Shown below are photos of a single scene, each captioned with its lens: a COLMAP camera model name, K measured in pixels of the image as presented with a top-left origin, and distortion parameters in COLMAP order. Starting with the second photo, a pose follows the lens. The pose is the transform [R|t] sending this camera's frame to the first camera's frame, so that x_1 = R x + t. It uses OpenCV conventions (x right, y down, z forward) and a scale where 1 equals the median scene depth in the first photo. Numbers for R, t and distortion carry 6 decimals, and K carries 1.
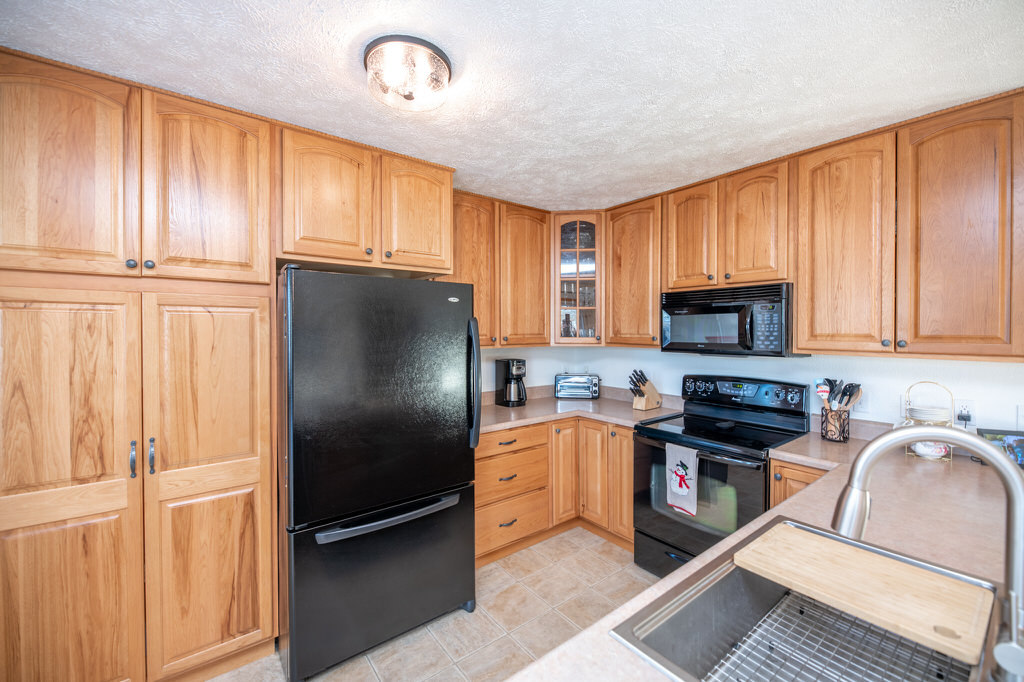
lens RADIAL K [[408.3, 0, 524.5], [0, 408.3, 335.9], [0, 0, 1]] dist [-0.002945, -0.000433]
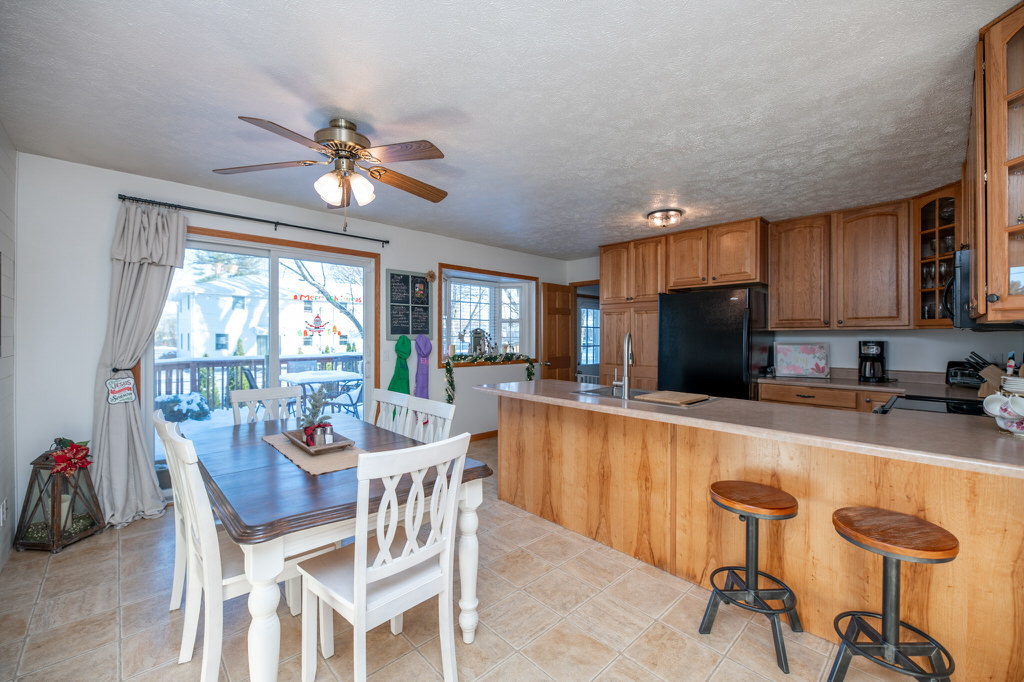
lens RADIAL K [[433.6, 0, 512.5], [0, 433.6, 336.7], [0, 0, 1]] dist [0.000906, 0.000093]
pose [[0.077107, 0.004372, -0.997013, 1.454644], [-0.014400, 0.999891, 0.003271, 0.078563], [0.996919, 0.014105, 0.077161, -0.126429]]
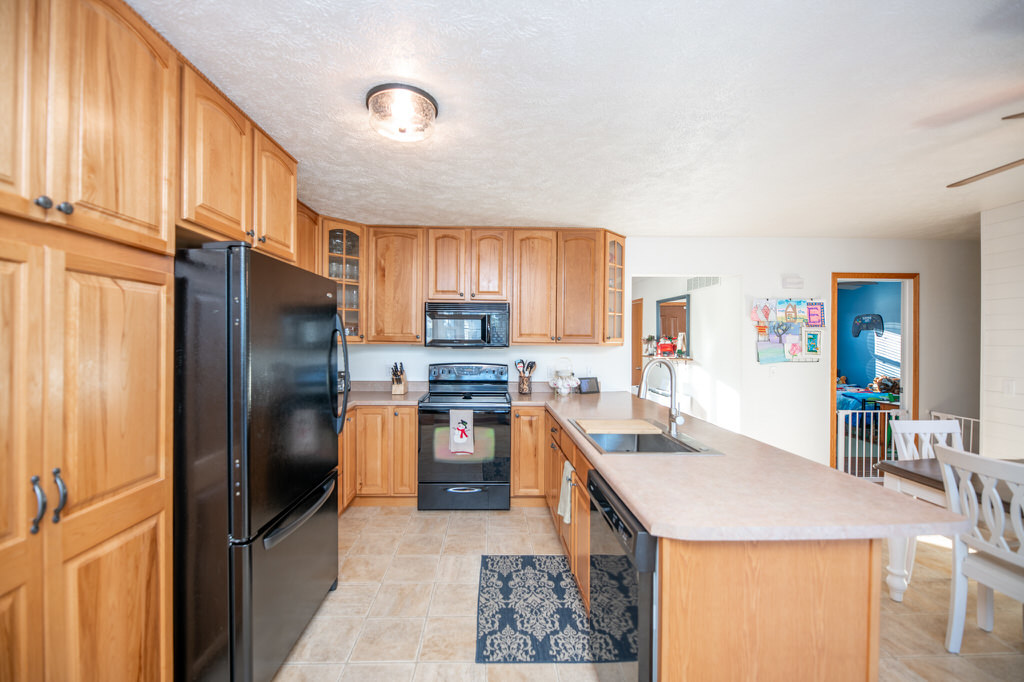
lens RADIAL K [[424.5, 0, 472.8], [0, 424.5, 342.5], [0, 0, 1]] dist [-0.000913, -0.000160]
pose [[0.623216, 0.001717, 0.782047, -0.741398], [-0.000113, 0.999998, -0.002106, 0.033075], [-0.782049, 0.001224, 0.623215, 0.025674]]
